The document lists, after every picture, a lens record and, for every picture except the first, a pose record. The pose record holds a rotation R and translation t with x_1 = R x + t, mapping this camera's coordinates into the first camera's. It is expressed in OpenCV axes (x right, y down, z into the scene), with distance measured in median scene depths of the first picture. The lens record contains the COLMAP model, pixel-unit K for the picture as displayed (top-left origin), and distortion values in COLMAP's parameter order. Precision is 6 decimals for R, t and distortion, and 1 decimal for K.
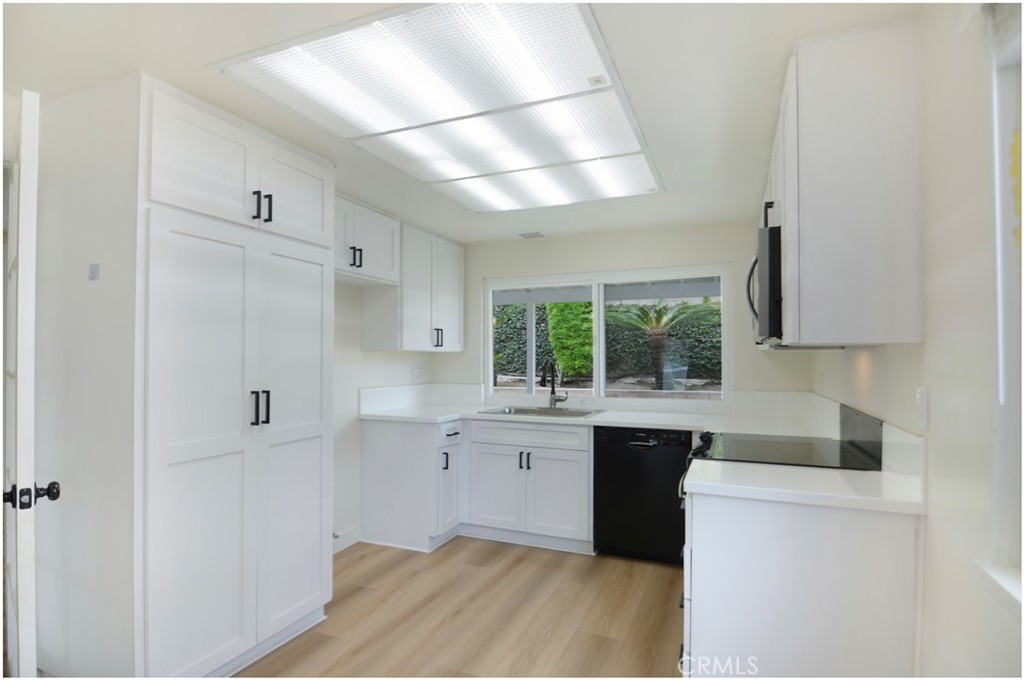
lens RADIAL K [[526.1, 0, 515.1], [0, 526.1, 352.0], [0, 0, 1]] dist [0.000118, -0.000370]
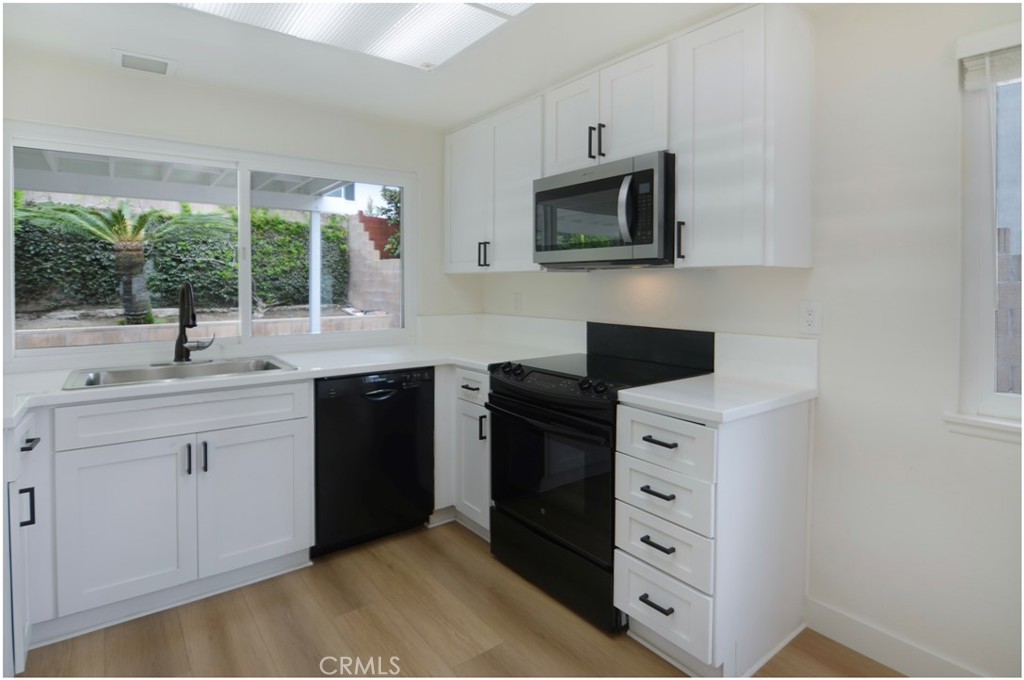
lens RADIAL K [[542.7, 0, 516.5], [0, 542.7, 295.2], [0, 0, 1]] dist [0.001412, -0.014618]
pose [[0.490935, -0.021754, 0.870924, -0.279697], [-0.008874, 0.999511, 0.029968, 0.006565], [-0.871151, -0.022441, 0.490502, 0.356435]]
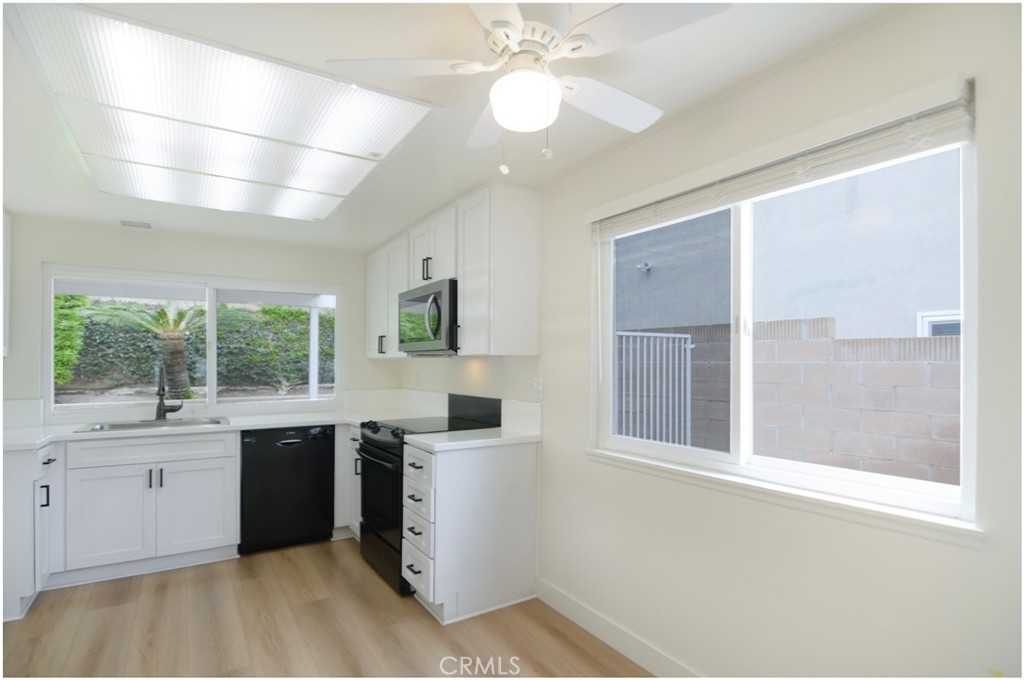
lens RADIAL K [[530.9, 0, 528.7], [0, 530.9, 360.4], [0, 0, 1]] dist [0.000560, -0.015699]
pose [[0.554605, 0.002038, 0.832111, -0.331970], [-0.005272, 0.999986, 0.001065, -0.000104], [-0.832097, -0.004978, 0.554608, -0.030271]]
